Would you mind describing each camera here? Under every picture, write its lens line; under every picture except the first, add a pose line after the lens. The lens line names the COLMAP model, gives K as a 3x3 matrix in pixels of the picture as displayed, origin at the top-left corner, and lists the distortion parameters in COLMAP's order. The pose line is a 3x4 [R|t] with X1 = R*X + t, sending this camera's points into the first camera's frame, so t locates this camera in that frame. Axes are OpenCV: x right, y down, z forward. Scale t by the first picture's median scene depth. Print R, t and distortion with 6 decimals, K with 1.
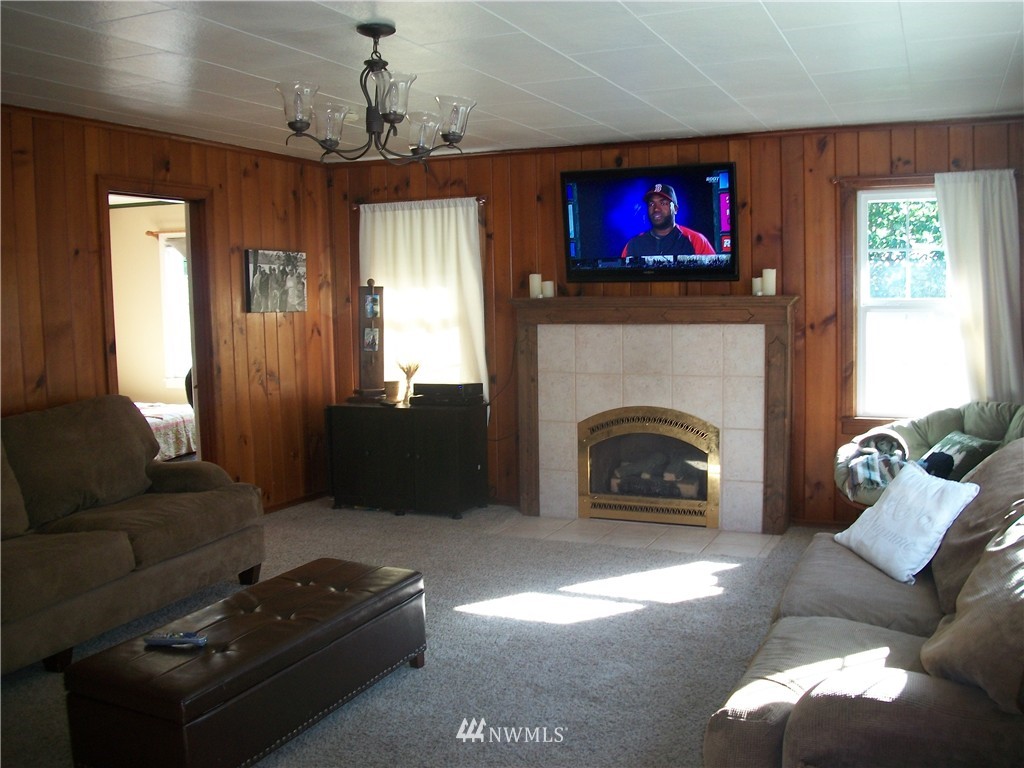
lens RADIAL K [[982.9, 0, 531.6], [0, 982.9, 381.9], [0, 0, 1]] dist [-0.155736, 0.092415]
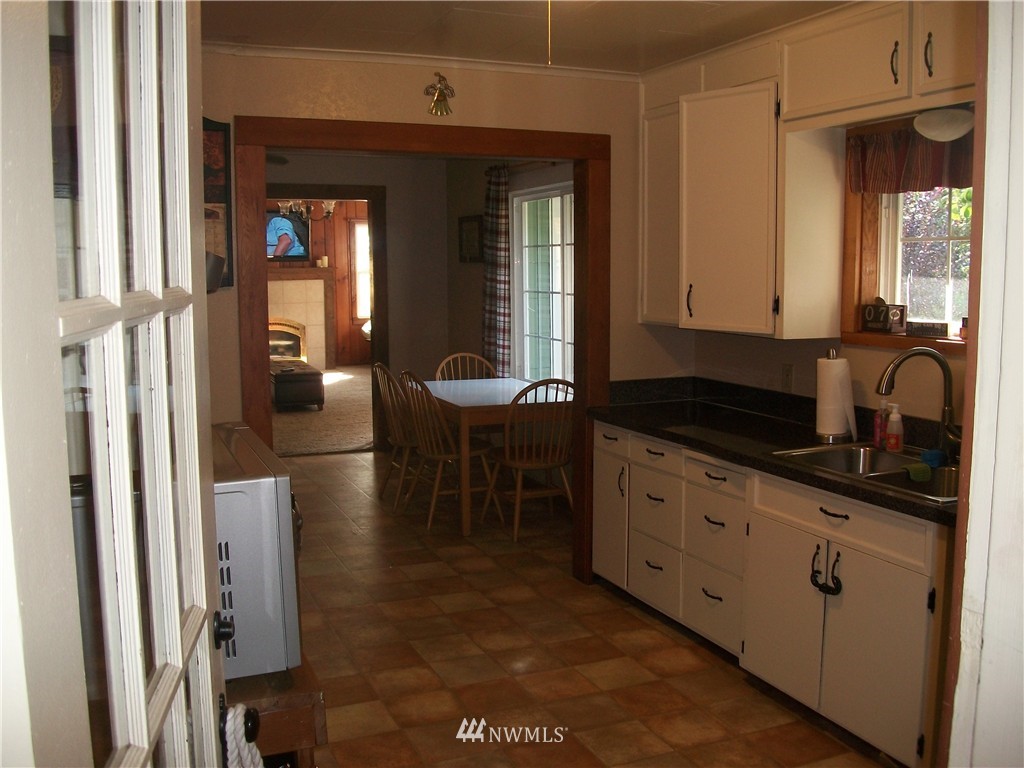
lens RADIAL K [[982.9, 0, 531.6], [0, 982.9, 381.9], [0, 0, 1]] dist [-0.155736, 0.092415]
pose [[0.677645, -0.070231, 0.732028, -1.116312], [0.063313, 0.997305, 0.037072, 0.127061], [-0.732659, 0.021226, 0.680265, -0.929279]]
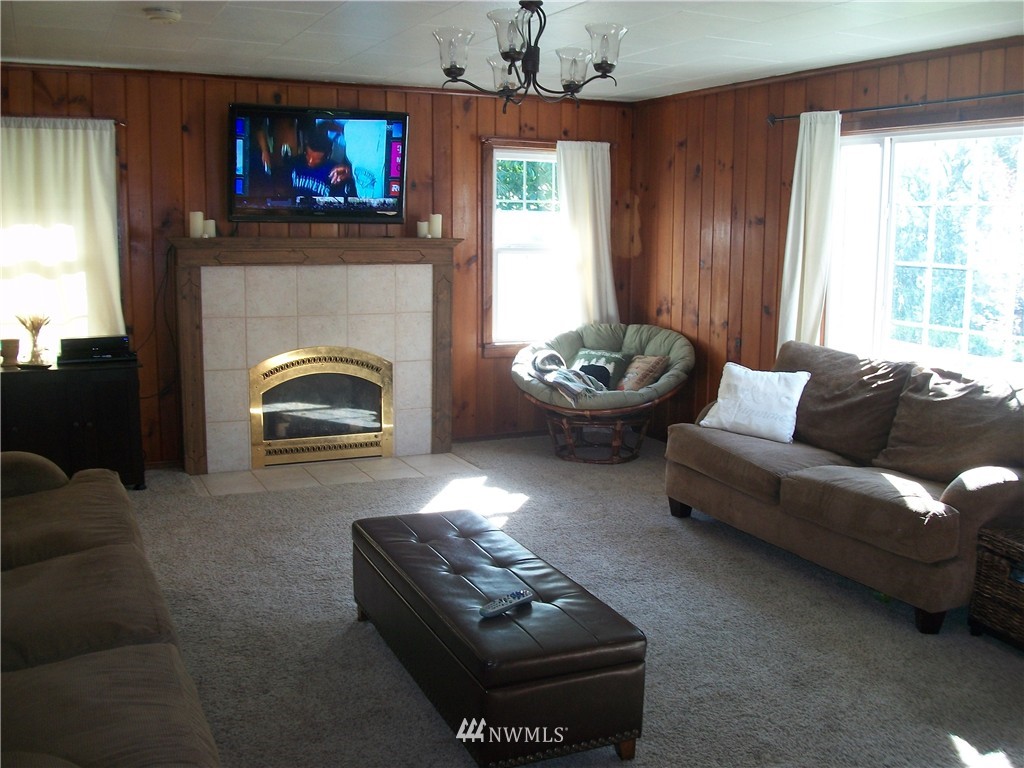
lens RADIAL K [[982.9, 0, 531.6], [0, 982.9, 381.9], [0, 0, 1]] dist [-0.155736, 0.092415]
pose [[0.645530, -0.090062, 0.758406, -0.518173], [0.046228, 0.995810, 0.078907, -0.008338], [-0.762335, -0.015878, 0.646988, 0.187052]]
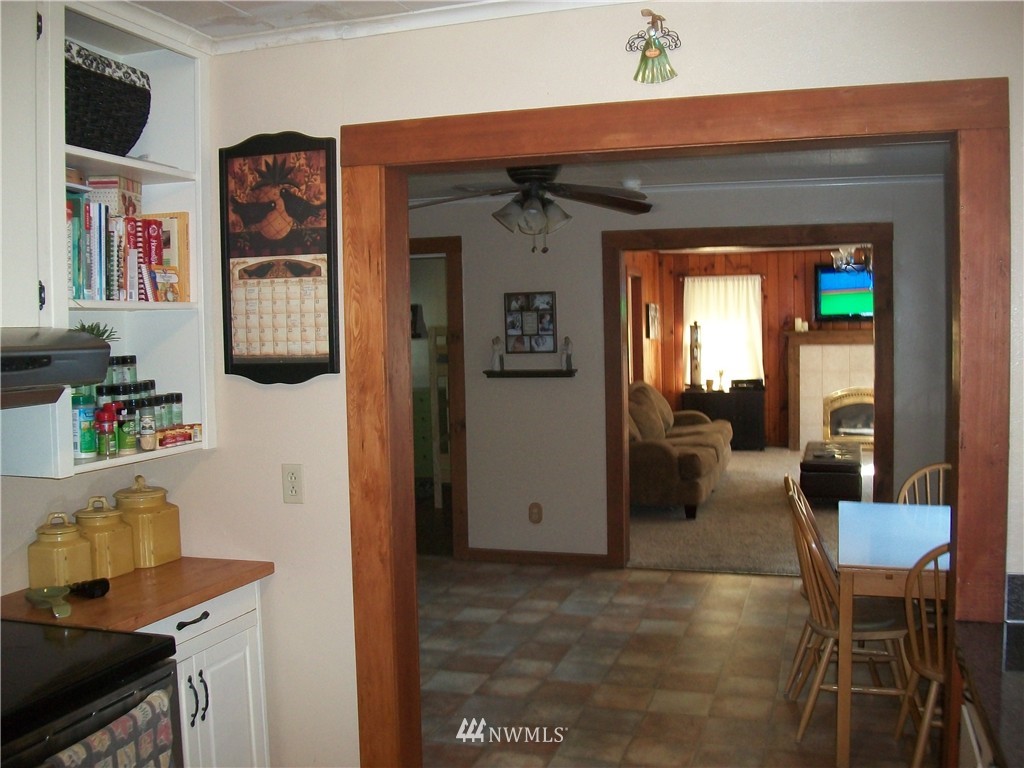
lens RADIAL K [[982.9, 0, 531.6], [0, 982.9, 381.9], [0, 0, 1]] dist [-0.155736, 0.092415]
pose [[0.994328, -0.003346, 0.106309, -0.729411], [0.008660, 0.998734, -0.049562, 0.101528], [-0.106008, 0.050201, 0.993097, -0.798314]]
